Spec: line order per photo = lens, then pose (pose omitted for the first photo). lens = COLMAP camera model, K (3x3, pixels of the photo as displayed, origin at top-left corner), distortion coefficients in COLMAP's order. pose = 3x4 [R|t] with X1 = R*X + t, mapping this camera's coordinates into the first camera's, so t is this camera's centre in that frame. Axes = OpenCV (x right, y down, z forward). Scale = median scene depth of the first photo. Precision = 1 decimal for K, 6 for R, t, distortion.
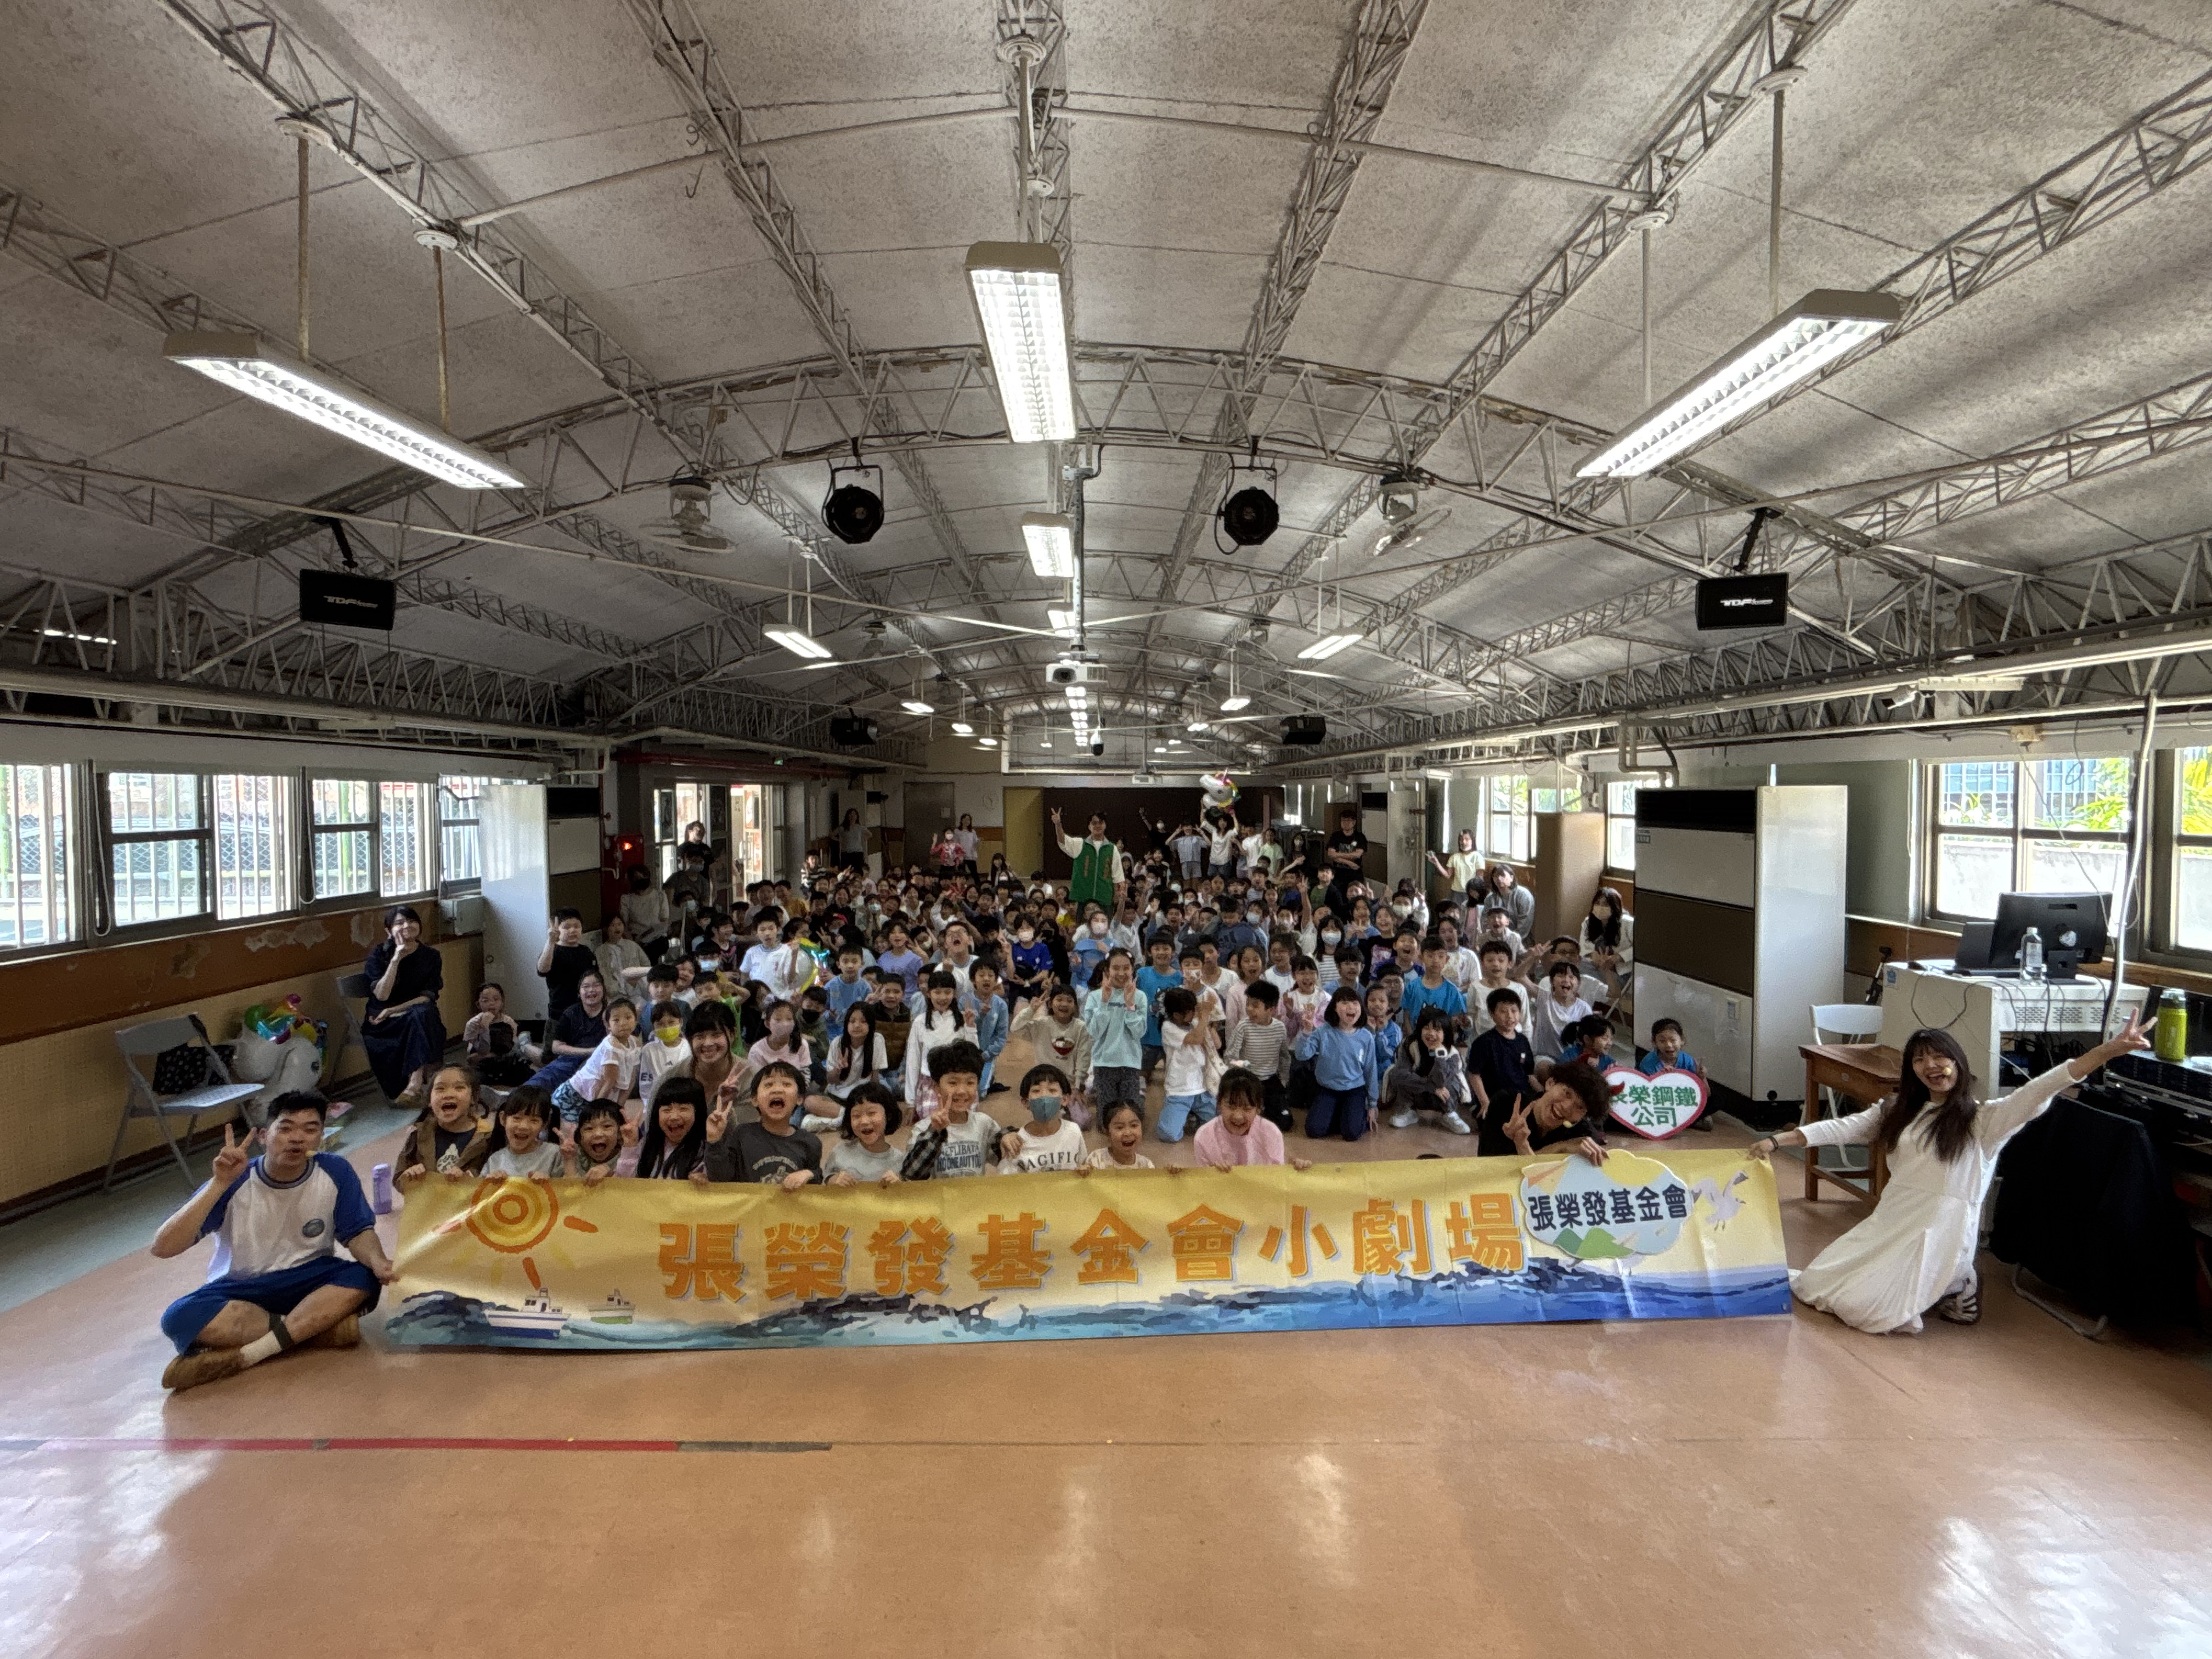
lens RADIAL K [[1105.4, 0, 1107.1], [0, 1105.4, 836.6], [0, 0, 1]] dist [0.002799, 0.000486]
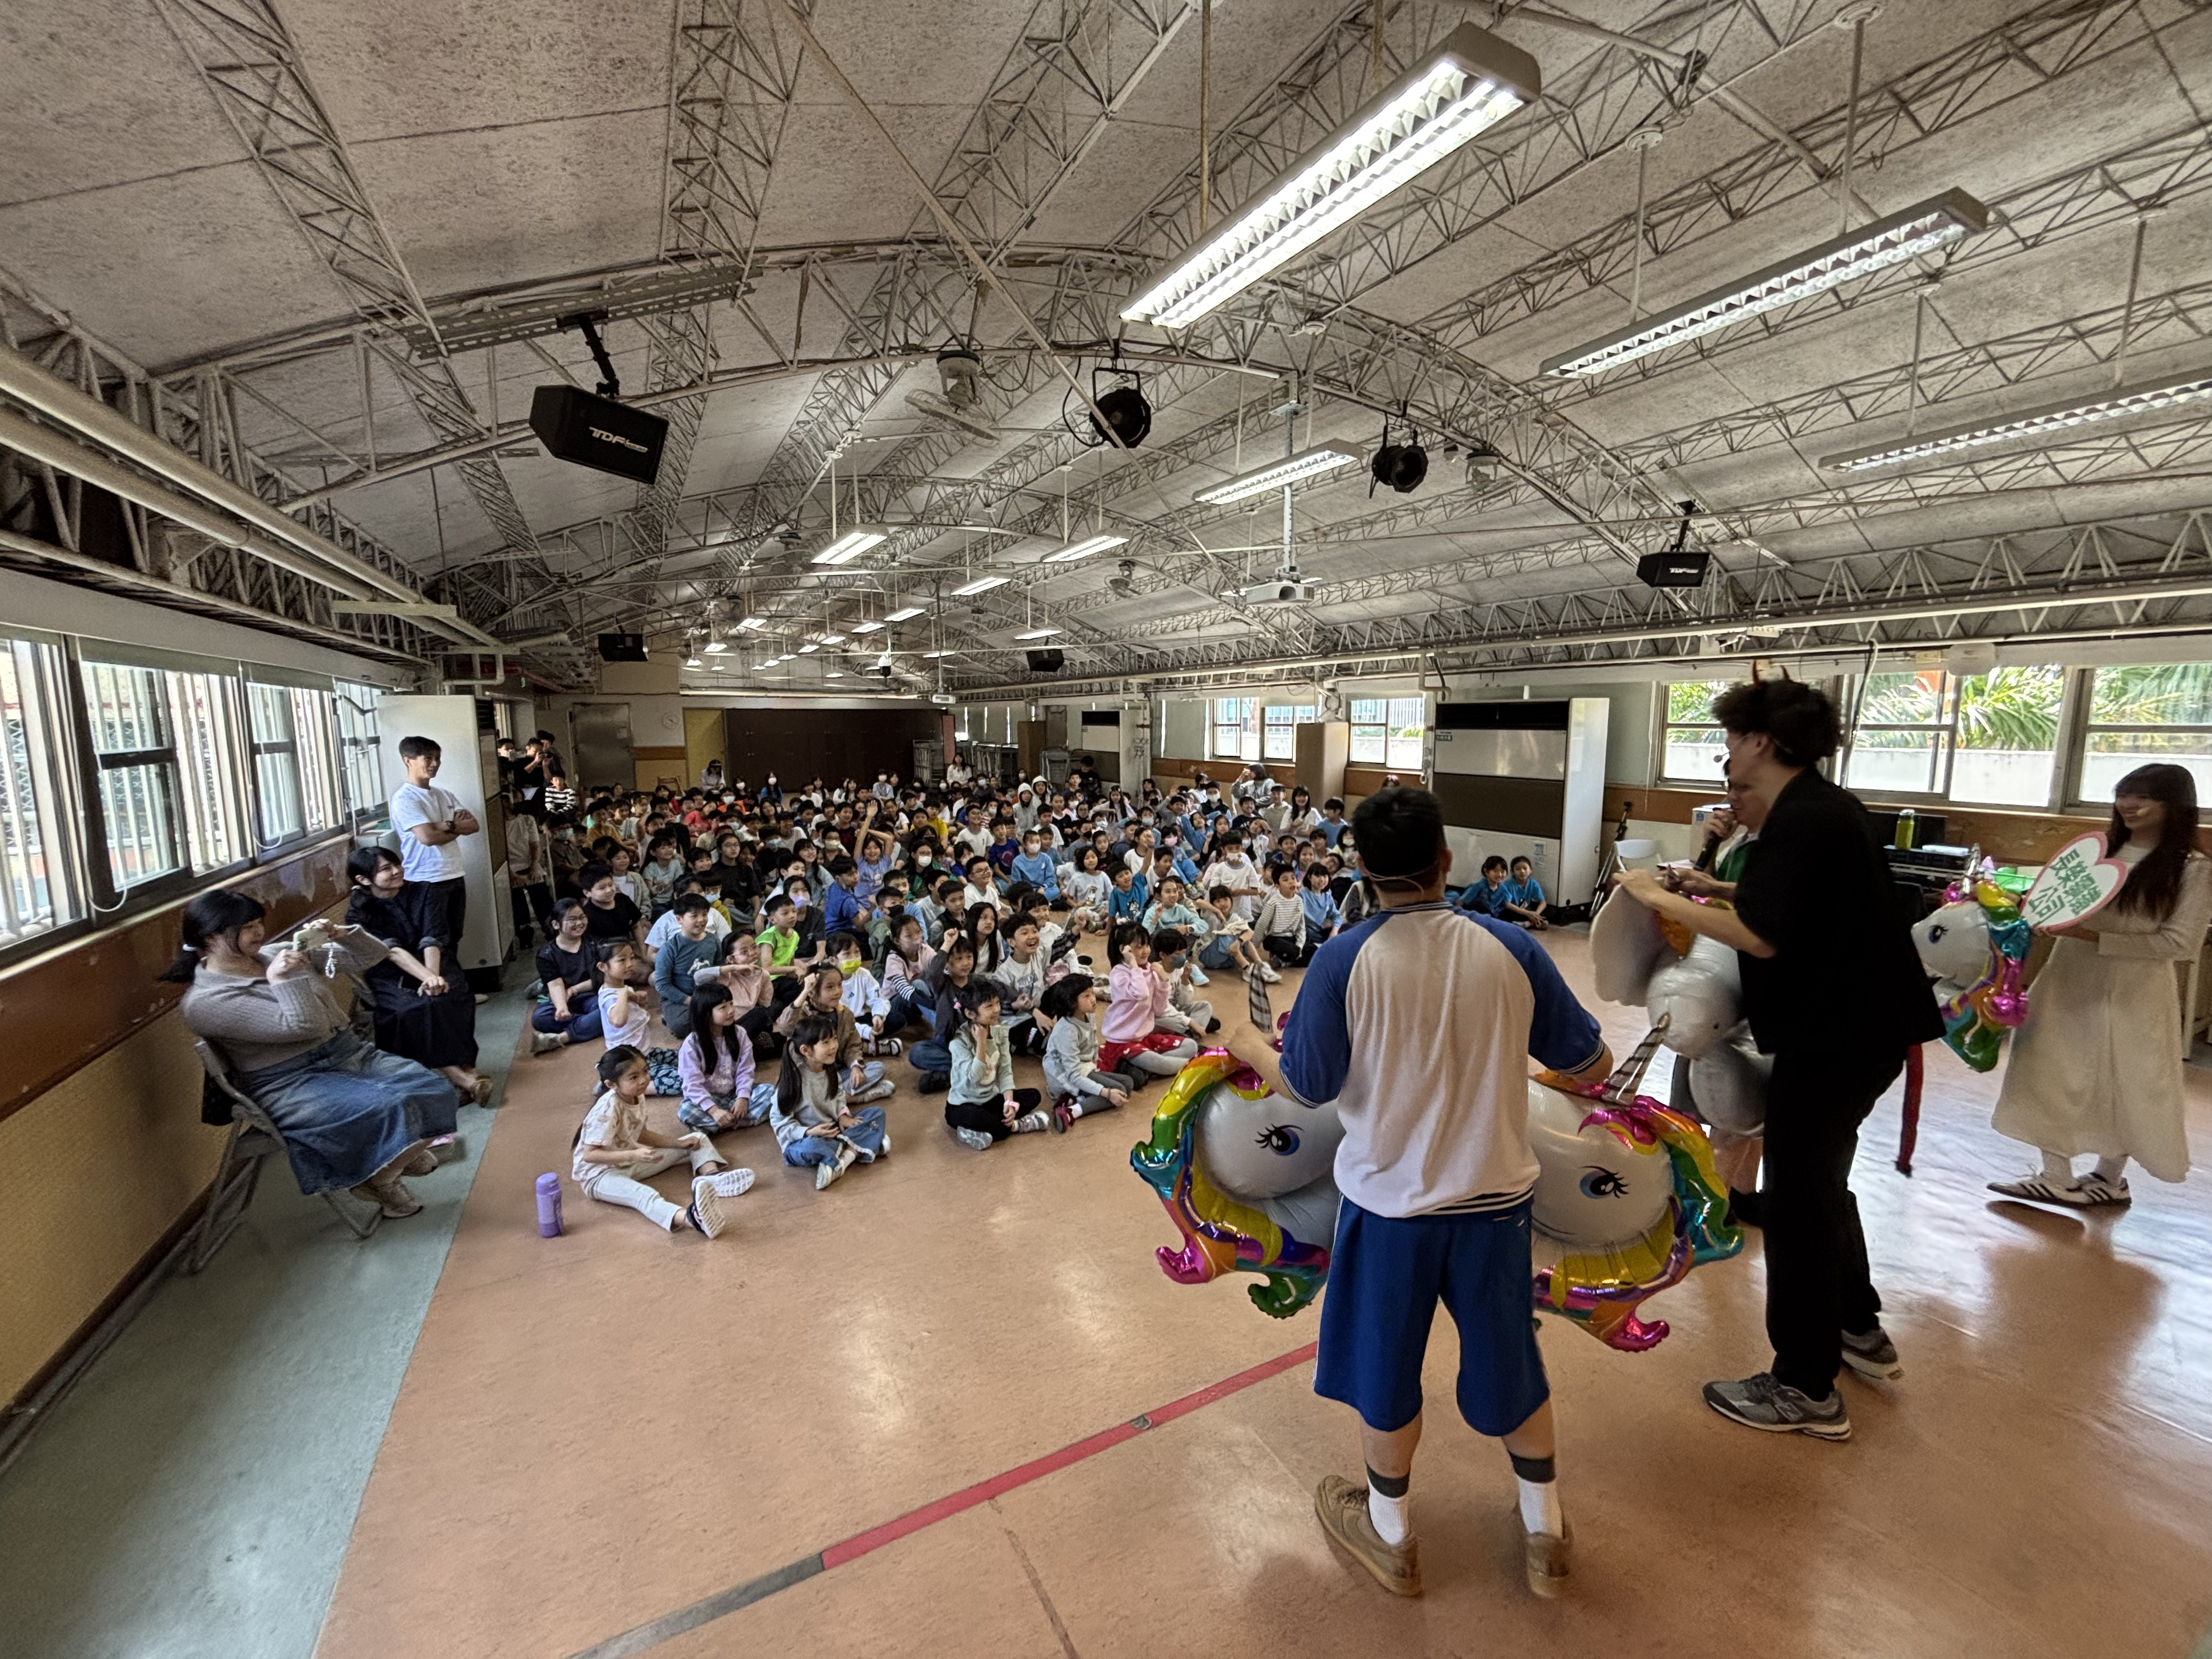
lens RADIAL K [[886.1, 0, 1106.2], [0, 886.1, 825.4], [0, 0, 1]] dist [0.000040, -0.000108]
pose [[0.885061, -0.060753, 0.461494, -0.549704], [0.023455, 0.996007, 0.086136, 0.007202], [-0.464885, -0.065412, 0.882952, 0.232089]]
